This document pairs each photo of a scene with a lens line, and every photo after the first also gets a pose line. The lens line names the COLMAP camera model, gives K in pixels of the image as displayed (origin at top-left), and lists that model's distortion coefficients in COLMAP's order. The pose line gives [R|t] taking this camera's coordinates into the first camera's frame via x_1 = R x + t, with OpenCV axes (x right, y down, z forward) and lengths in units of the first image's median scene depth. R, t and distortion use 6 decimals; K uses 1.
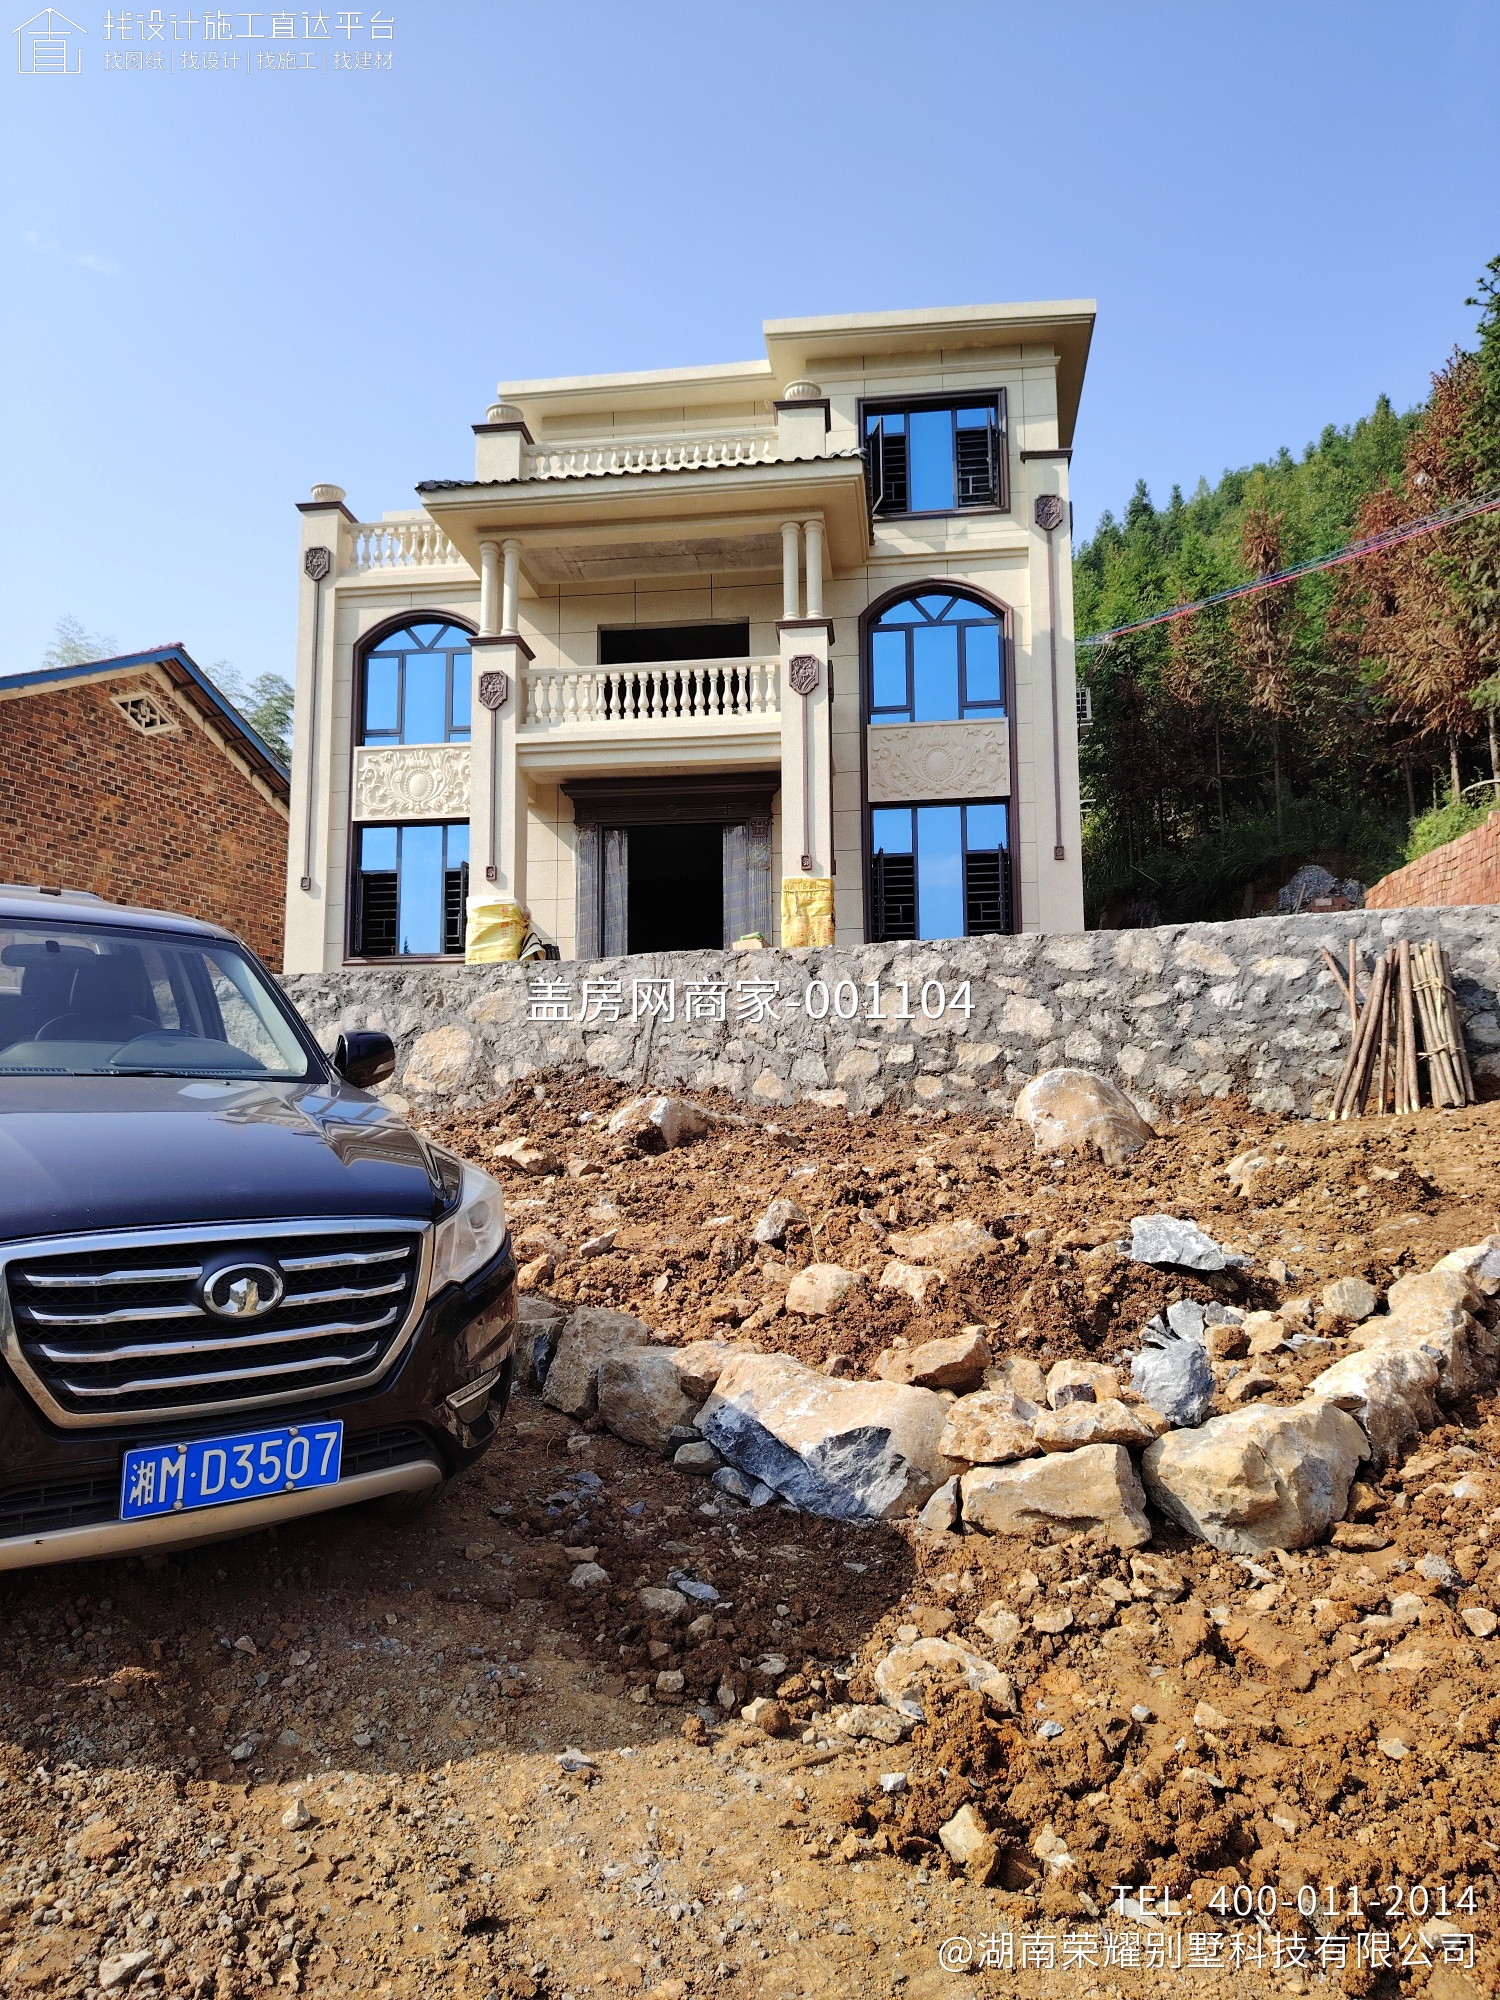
lens RADIAL K [[1362.9, 0, 752.5], [0, 1362.9, 997.4], [0, 0, 1]] dist [0.122986, -0.266597]
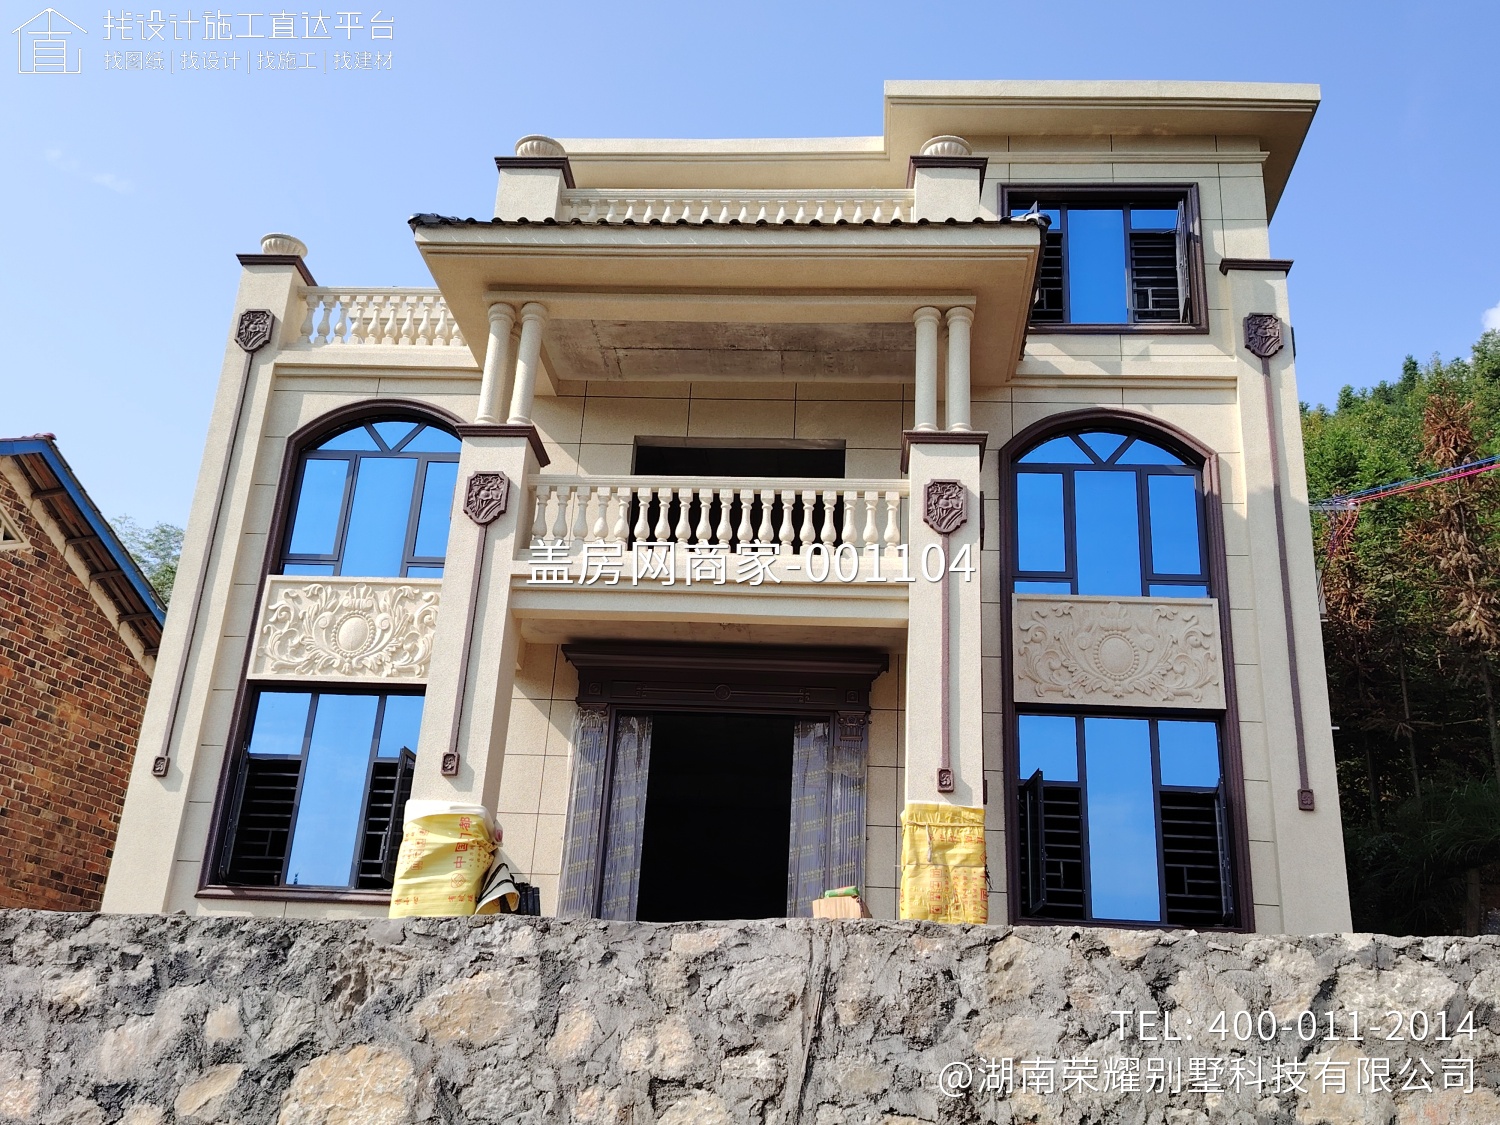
lens RADIAL K [[1489.7, 0, 749.0], [0, 1489.7, 554.7], [0, 0, 1]] dist [0.142948, -0.334550]
pose [[0.996711, 0.076553, 0.026598, -0.072197], [-0.066955, 0.962755, -0.261955, -0.009654], [-0.045661, 0.259312, 0.964714, 0.269534]]
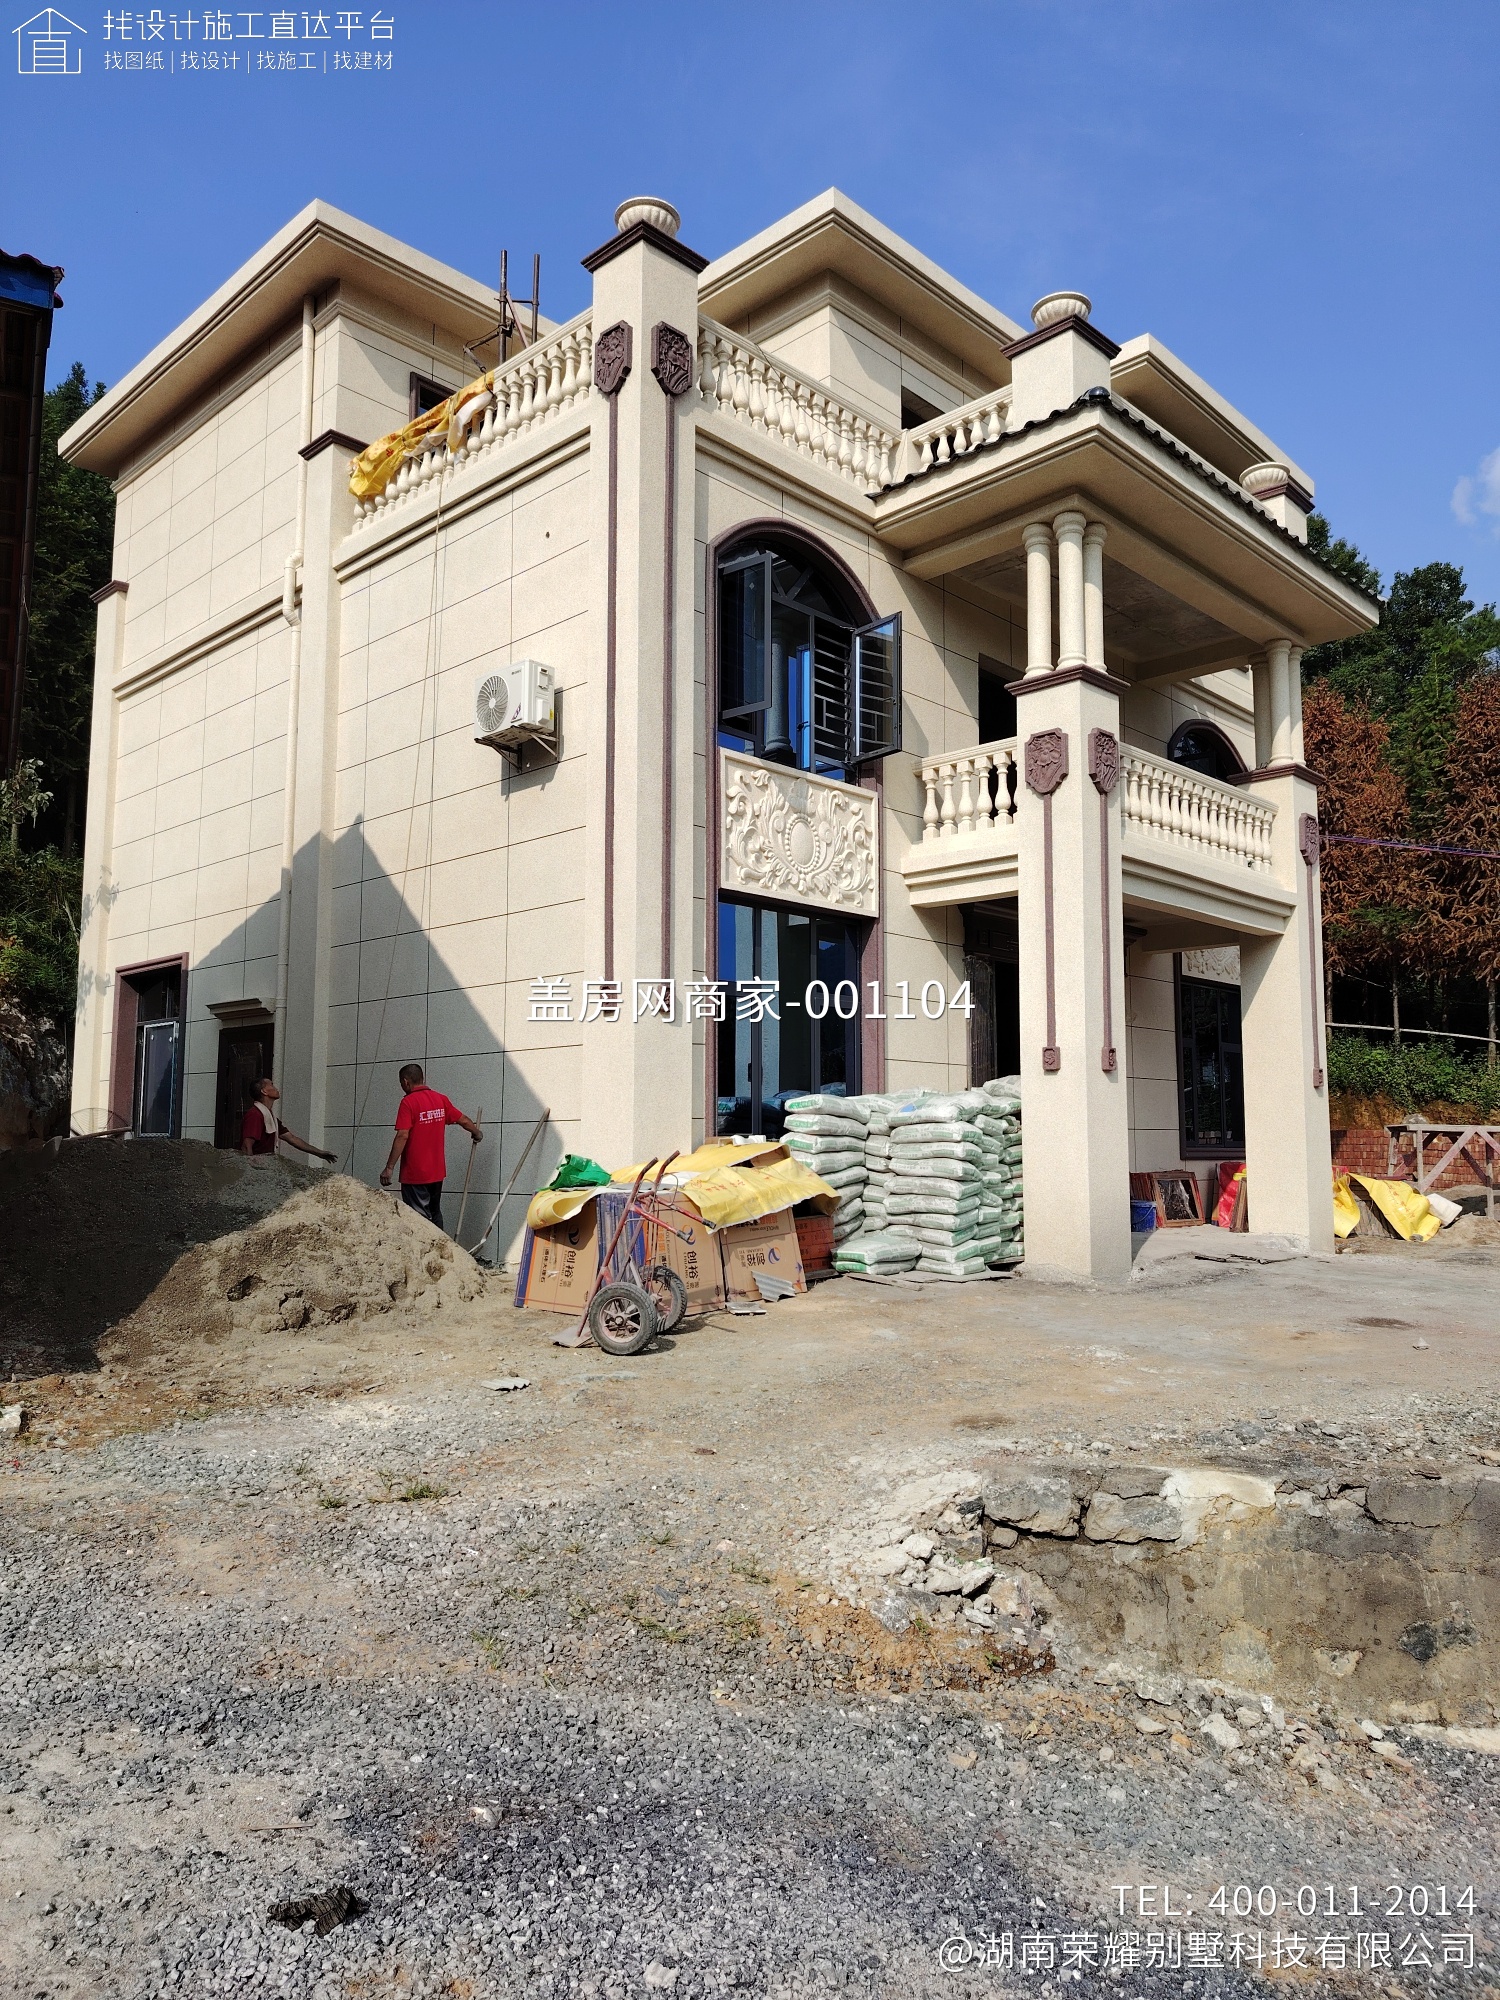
lens RADIAL K [[1374.7, 0, 750.4], [0, 1374.7, 1025.3], [0, 0, 1]] dist [-0.002743, -0.001766]
pose [[0.592808, 0.070399, 0.802261, -0.737821], [-0.113238, 0.993562, -0.003512, -0.079644], [-0.797343, -0.088765, 0.596963, 0.706807]]
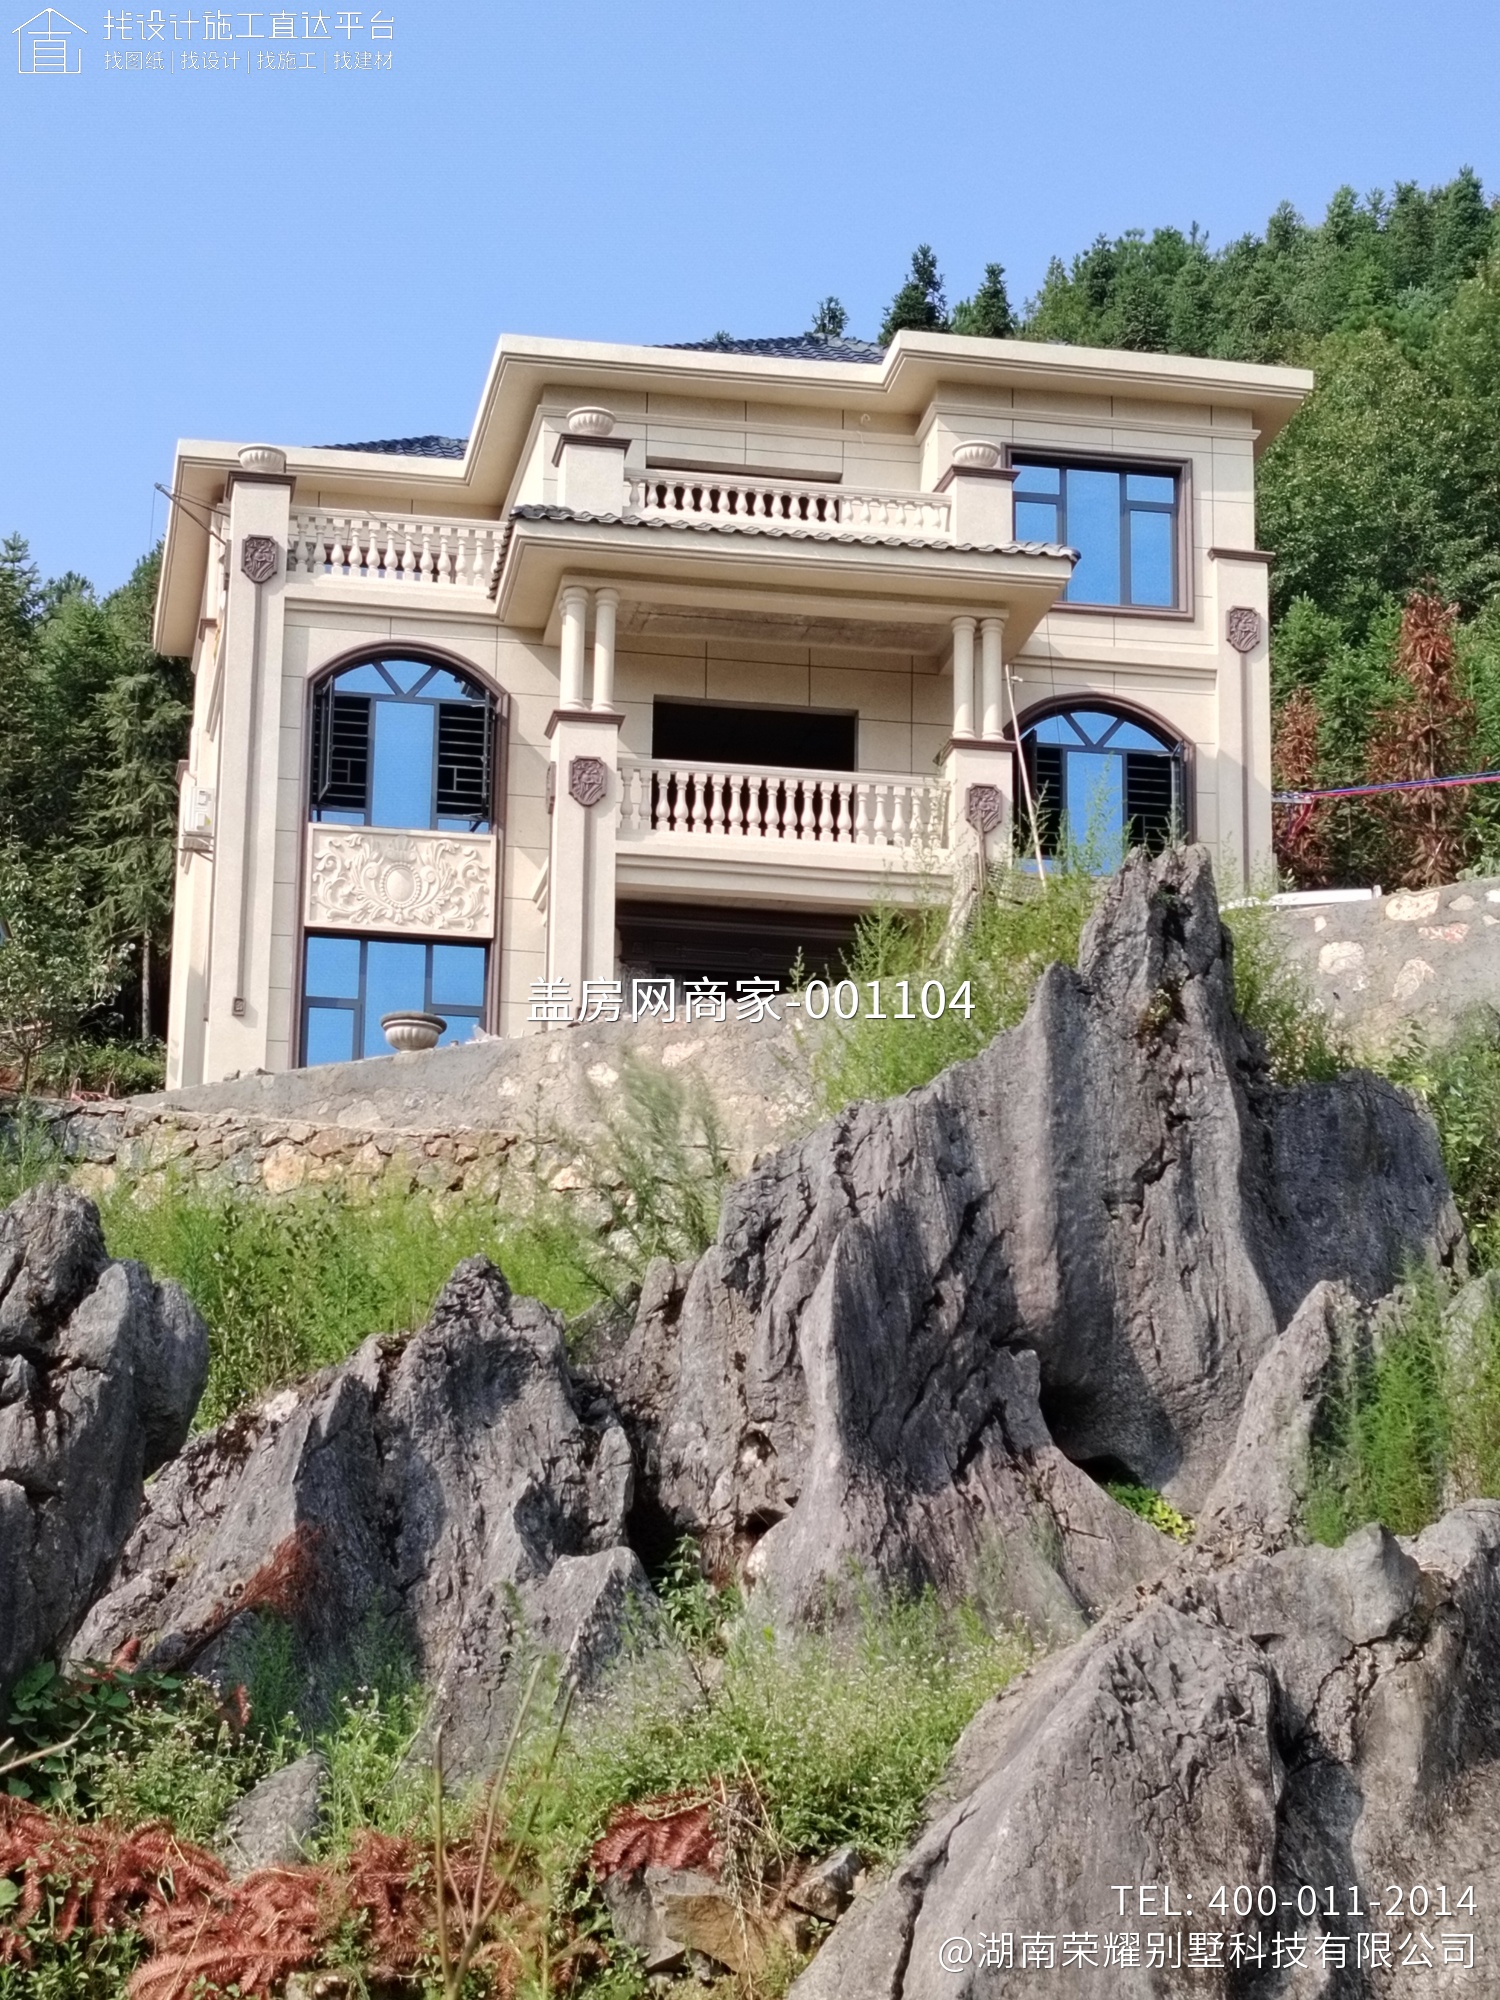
lens RADIAL K [[4231.4, 0, 750.0], [0, 4231.4, 1000.0], [0, 0, 1]] dist [0.419816, -3.413200]
pose [[0.953800, 0.097109, 0.284315, -0.724856], [-0.059970, 0.988816, -0.136551, 0.204173], [-0.294395, 0.113191, 0.948957, -1.194985]]
